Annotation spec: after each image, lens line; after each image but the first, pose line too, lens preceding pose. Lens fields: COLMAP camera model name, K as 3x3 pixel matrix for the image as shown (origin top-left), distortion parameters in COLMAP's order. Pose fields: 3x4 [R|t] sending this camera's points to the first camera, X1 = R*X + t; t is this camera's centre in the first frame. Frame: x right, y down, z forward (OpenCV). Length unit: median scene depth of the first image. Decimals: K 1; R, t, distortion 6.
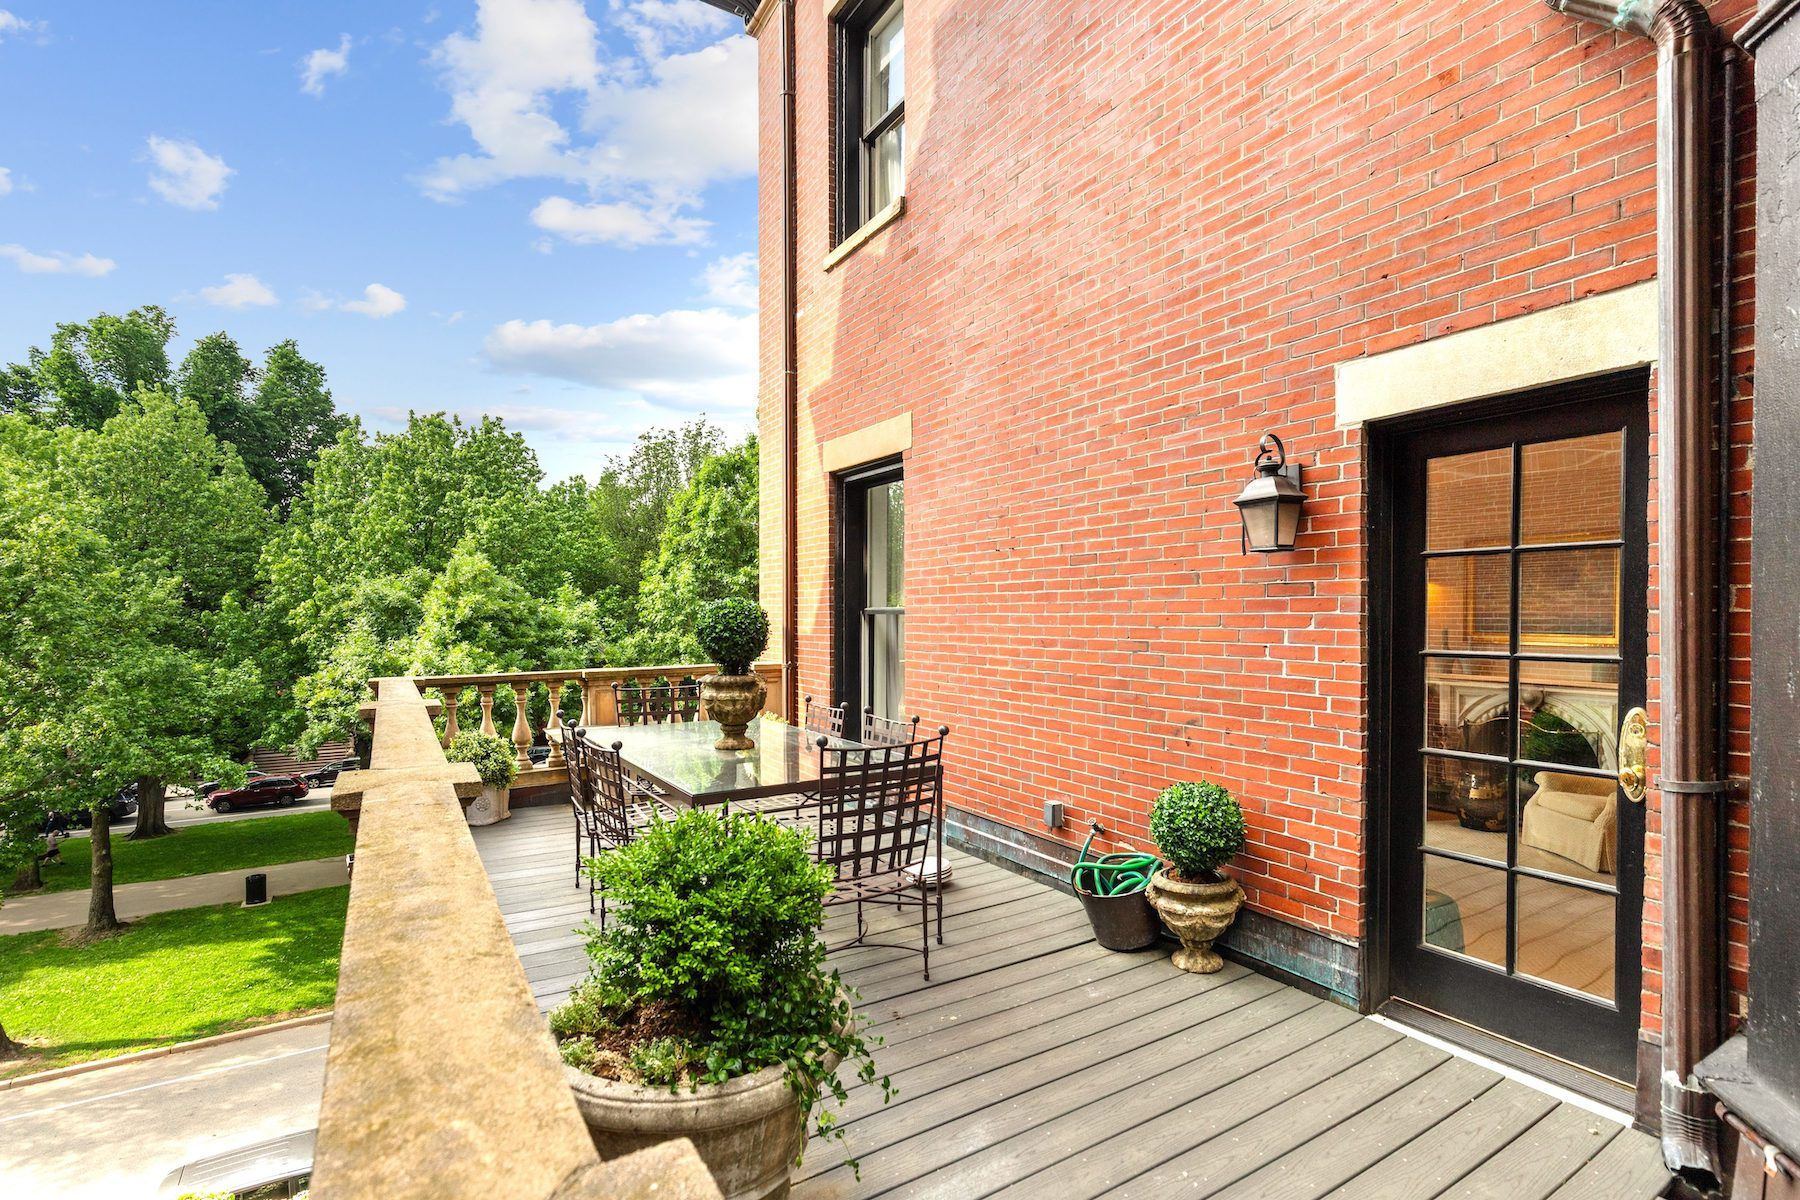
lens RADIAL K [[811.4, 0, 860.7], [0, 811.4, 609.3], [0, 0, 1]] dist [0.000608, -0.000363]
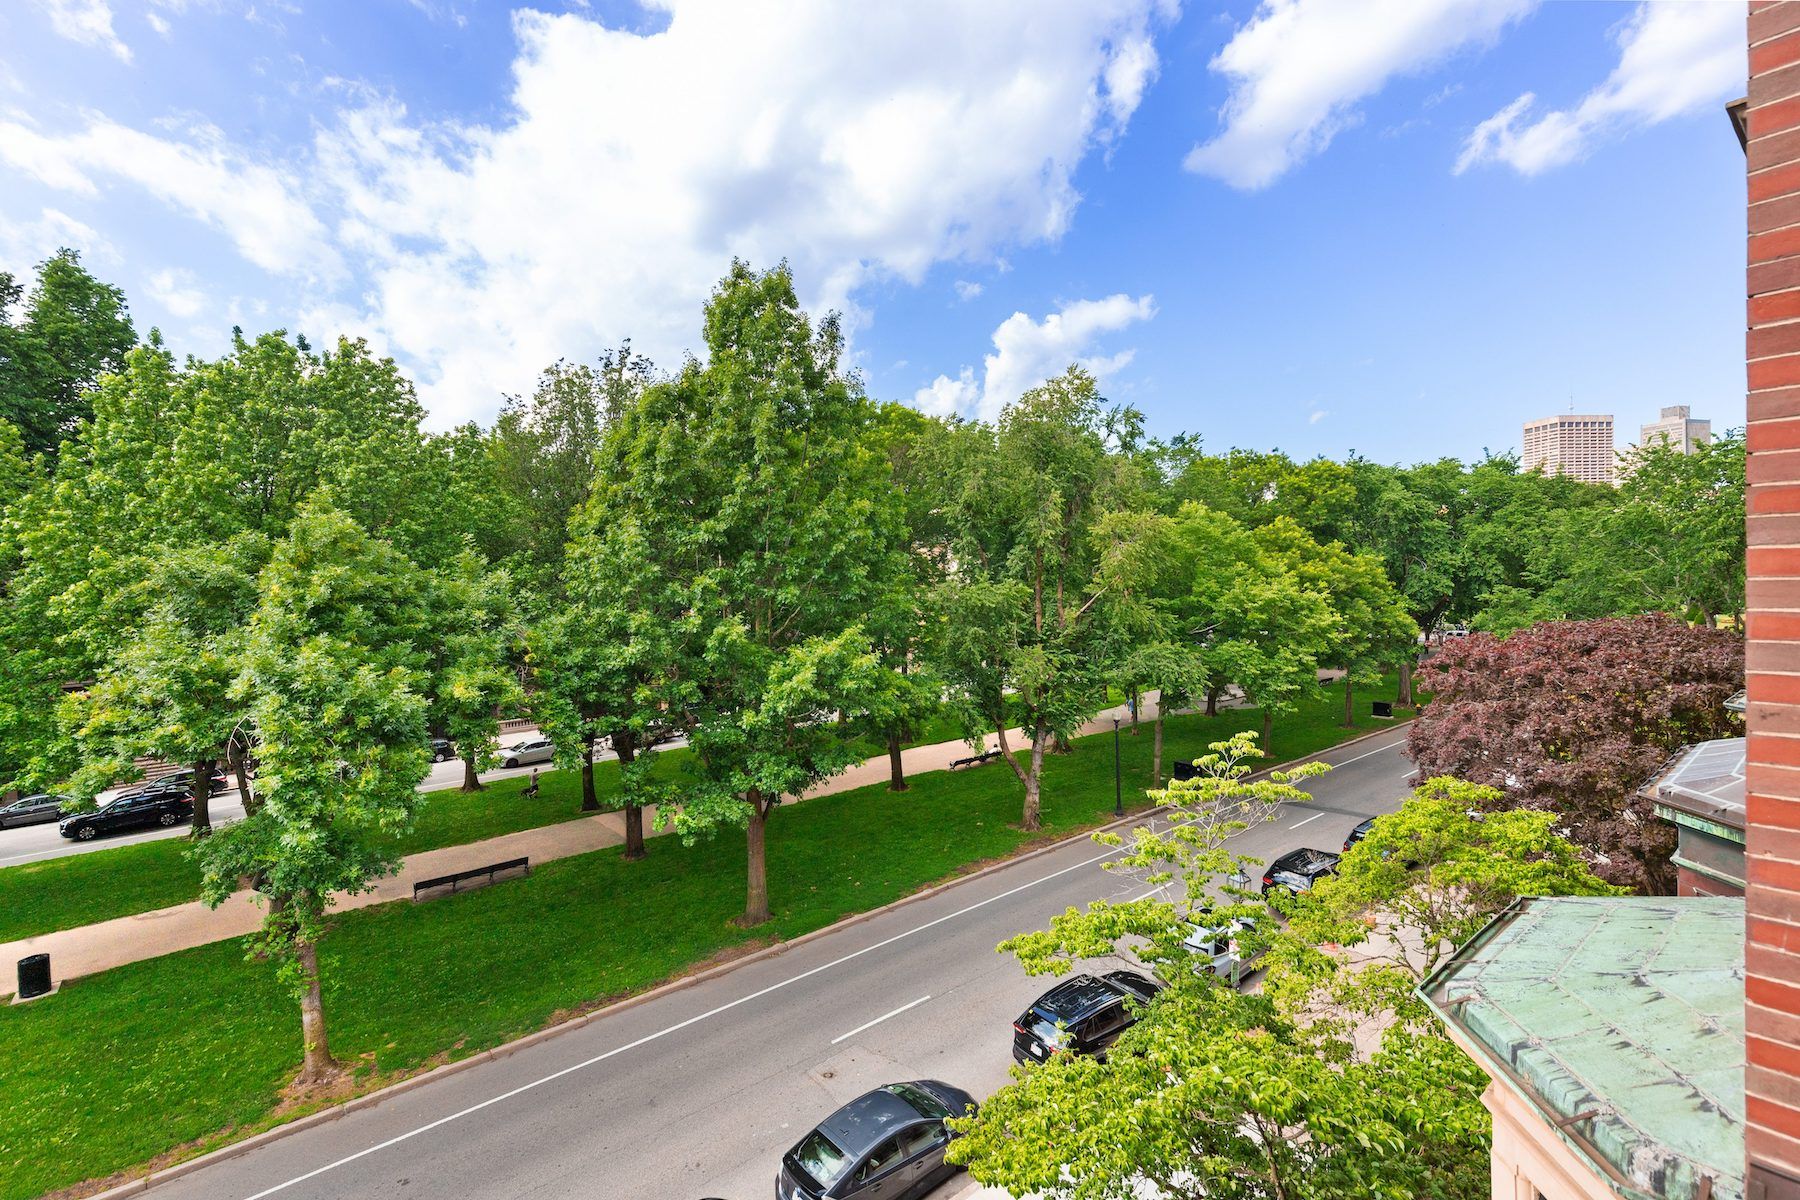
lens RADIAL K [[818.7, 0, 878.7], [0, 818.7, 584.6], [0, 0, 1]] dist [0.000949, -0.000968]
pose [[0.990085, -0.033408, 0.136439, -0.085964], [0.031089, 0.999334, 0.019090, -0.000796], [-0.136986, -0.014659, 0.990464, 0.186962]]
